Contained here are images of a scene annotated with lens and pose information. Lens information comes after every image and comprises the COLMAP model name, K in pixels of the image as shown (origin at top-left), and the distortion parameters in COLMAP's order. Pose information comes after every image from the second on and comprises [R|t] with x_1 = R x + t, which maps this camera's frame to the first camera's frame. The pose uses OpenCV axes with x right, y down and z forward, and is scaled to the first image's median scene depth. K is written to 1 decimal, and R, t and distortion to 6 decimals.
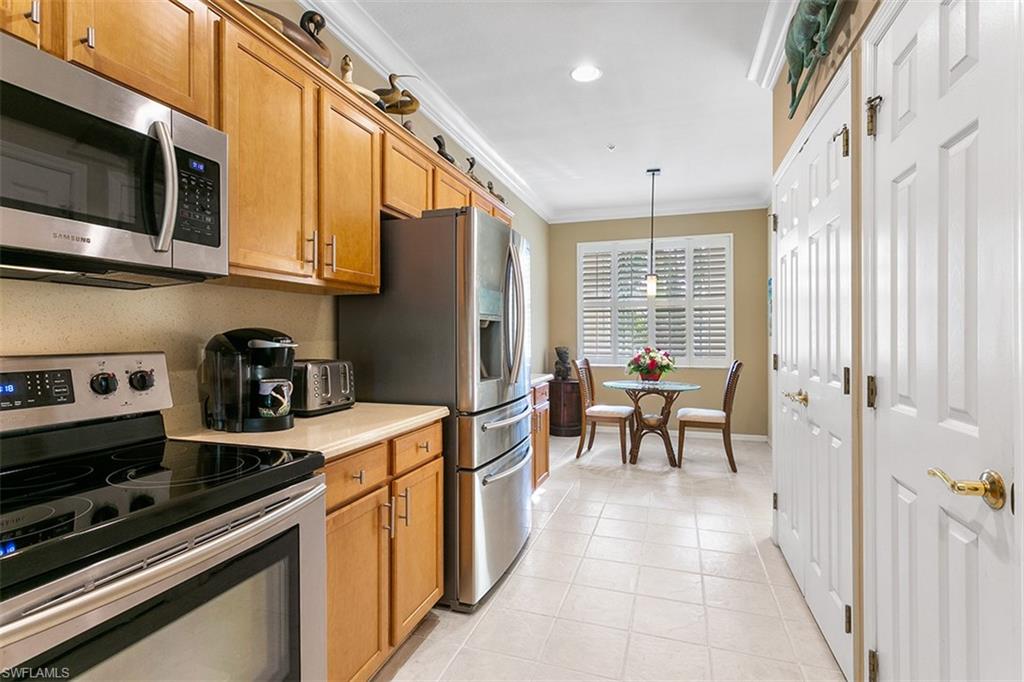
lens RADIAL K [[497.1, 0, 504.0], [0, 497.1, 332.4], [0, 0, 1]] dist [0.000281, 0.000129]
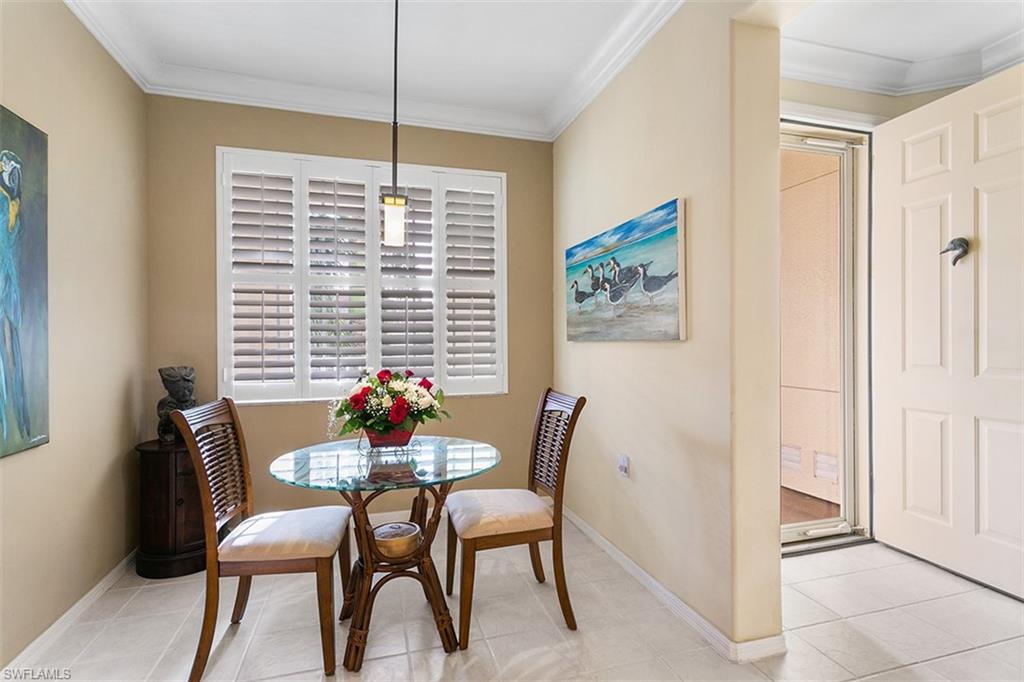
lens RADIAL K [[500.5, 0, 512.0], [0, 500.5, 341.0], [0, 0, 1]] dist [-0.003621, -0.000198]
pose [[0.815420, -0.002938, 0.578862, 0.280100], [0.000543, 0.999991, 0.004310, 0.011133], [-0.578869, -0.003200, 0.815414, 1.255904]]
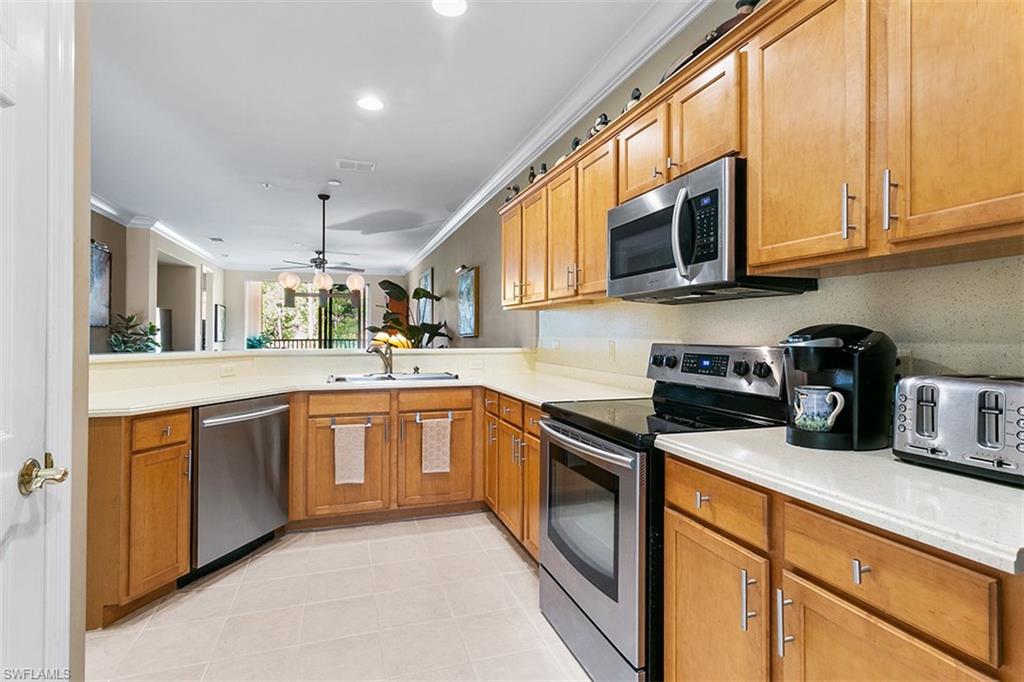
lens RADIAL K [[500.5, 0, 512.0], [0, 500.5, 341.0], [0, 0, 1]] dist [-0.003621, -0.000198]
pose [[-0.797541, 0.001347, -0.603263, 0.318805], [-0.002105, 0.999985, 0.005015, 0.012049], [0.603261, 0.005270, -0.797526, 0.978621]]
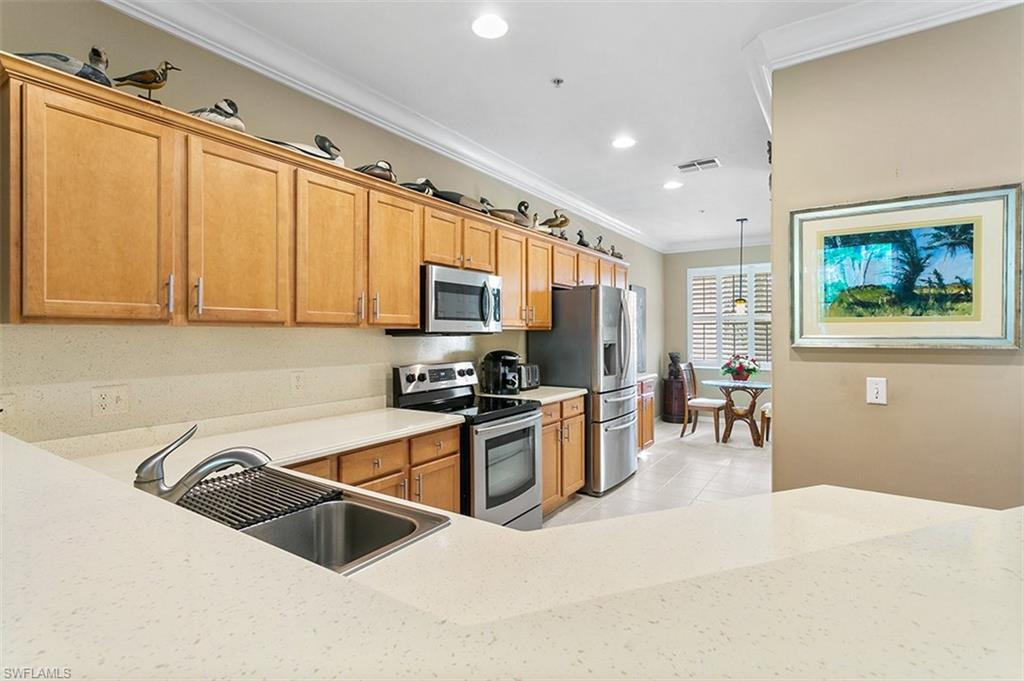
lens RADIAL K [[497.1, 0, 504.0], [0, 497.1, 331.9], [0, 0, 1]] dist [0.000281, 0.000129]
pose [[0.965986, -0.000230, -0.258594, 0.071353], [0.001143, 0.999994, 0.003381, -0.074635], [0.258592, -0.003562, 0.965980, -0.889877]]
